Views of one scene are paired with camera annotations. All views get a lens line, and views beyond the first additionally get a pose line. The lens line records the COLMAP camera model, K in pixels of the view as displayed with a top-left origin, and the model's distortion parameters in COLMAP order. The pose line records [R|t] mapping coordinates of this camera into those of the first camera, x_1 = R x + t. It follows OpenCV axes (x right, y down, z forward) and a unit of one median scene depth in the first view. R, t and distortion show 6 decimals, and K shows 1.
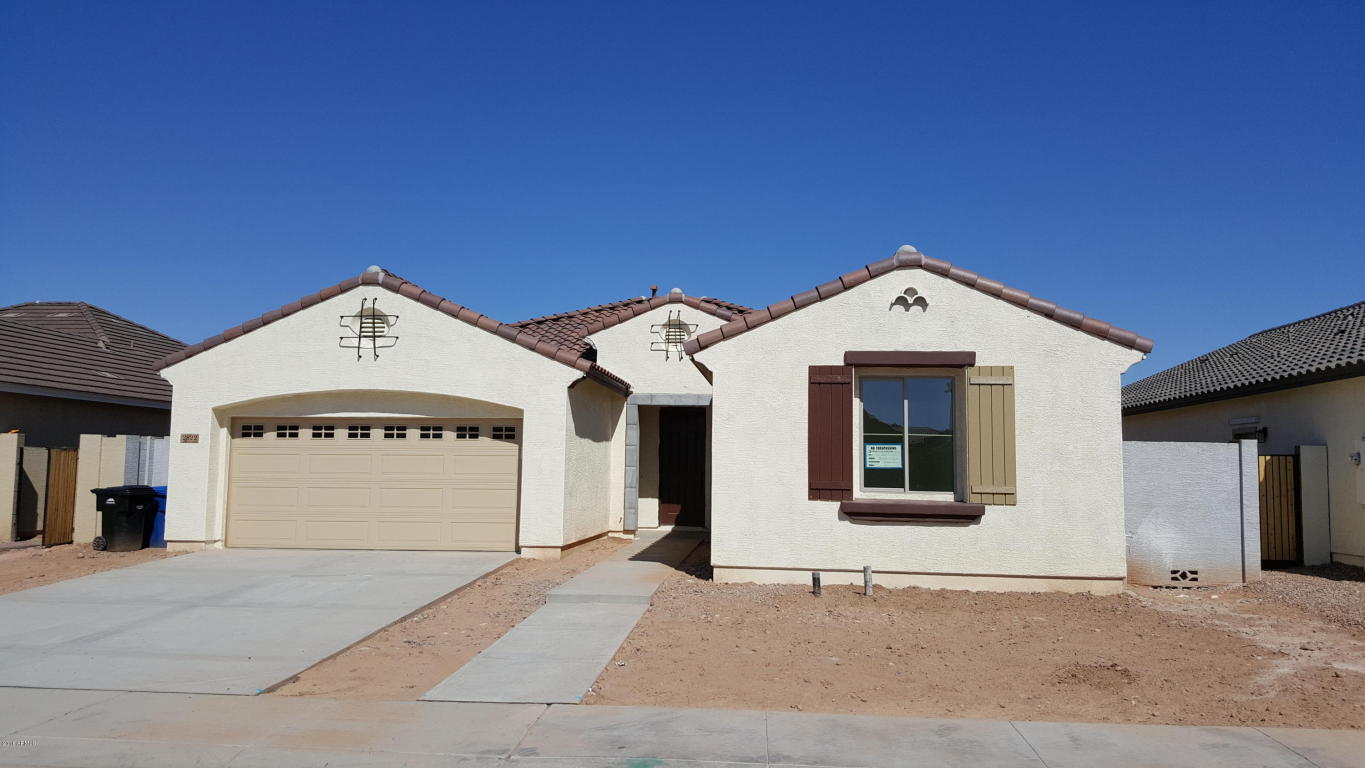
lens RADIAL K [[999.0, 0, 682.5], [0, 999.0, 384.0], [0, 0, 1]] dist [0.140530, -0.216155]
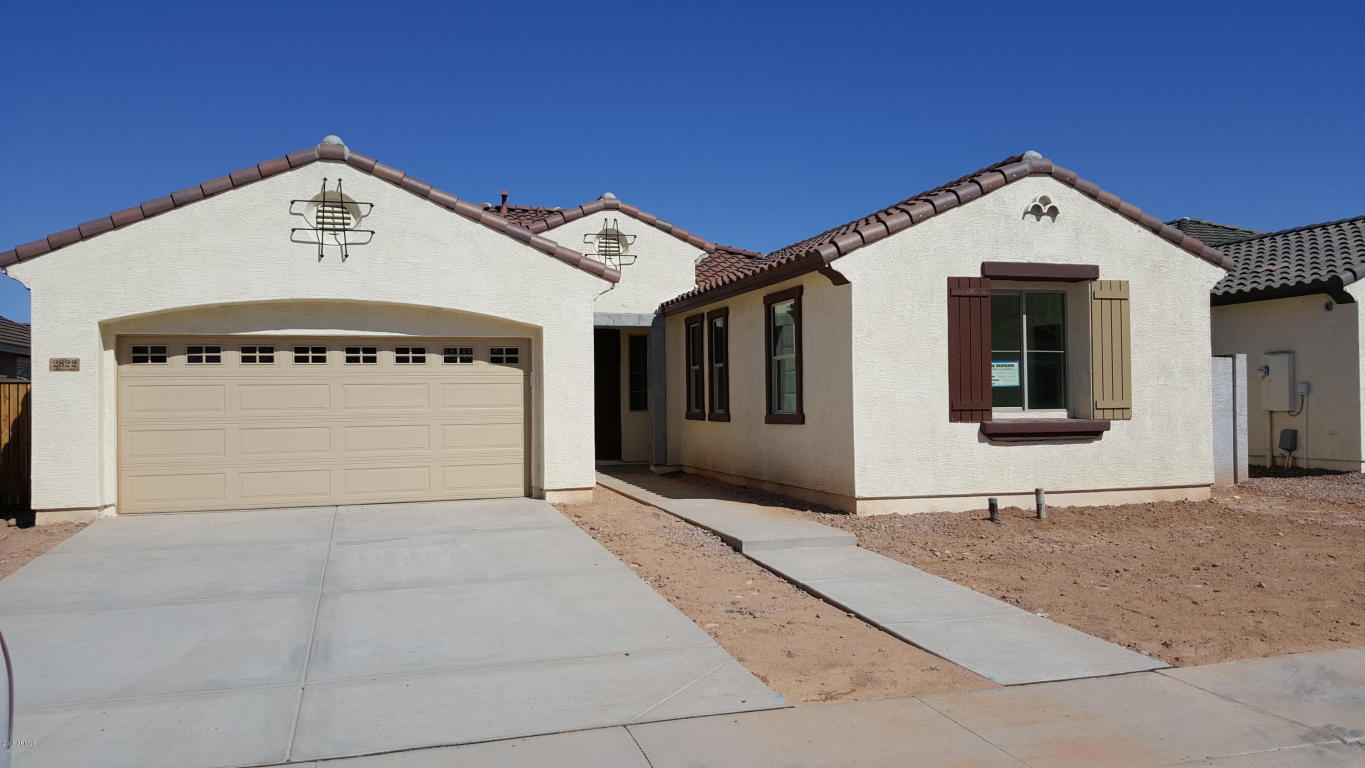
lens RADIAL K [[999.0, 0, 682.5], [0, 999.0, 384.0], [0, 0, 1]] dist [0.140530, -0.216155]
pose [[0.923733, -0.017483, 0.382638, -0.374097], [-0.008570, 0.997764, 0.066279, 0.016892], [-0.382941, -0.064503, 0.921518, 0.192182]]
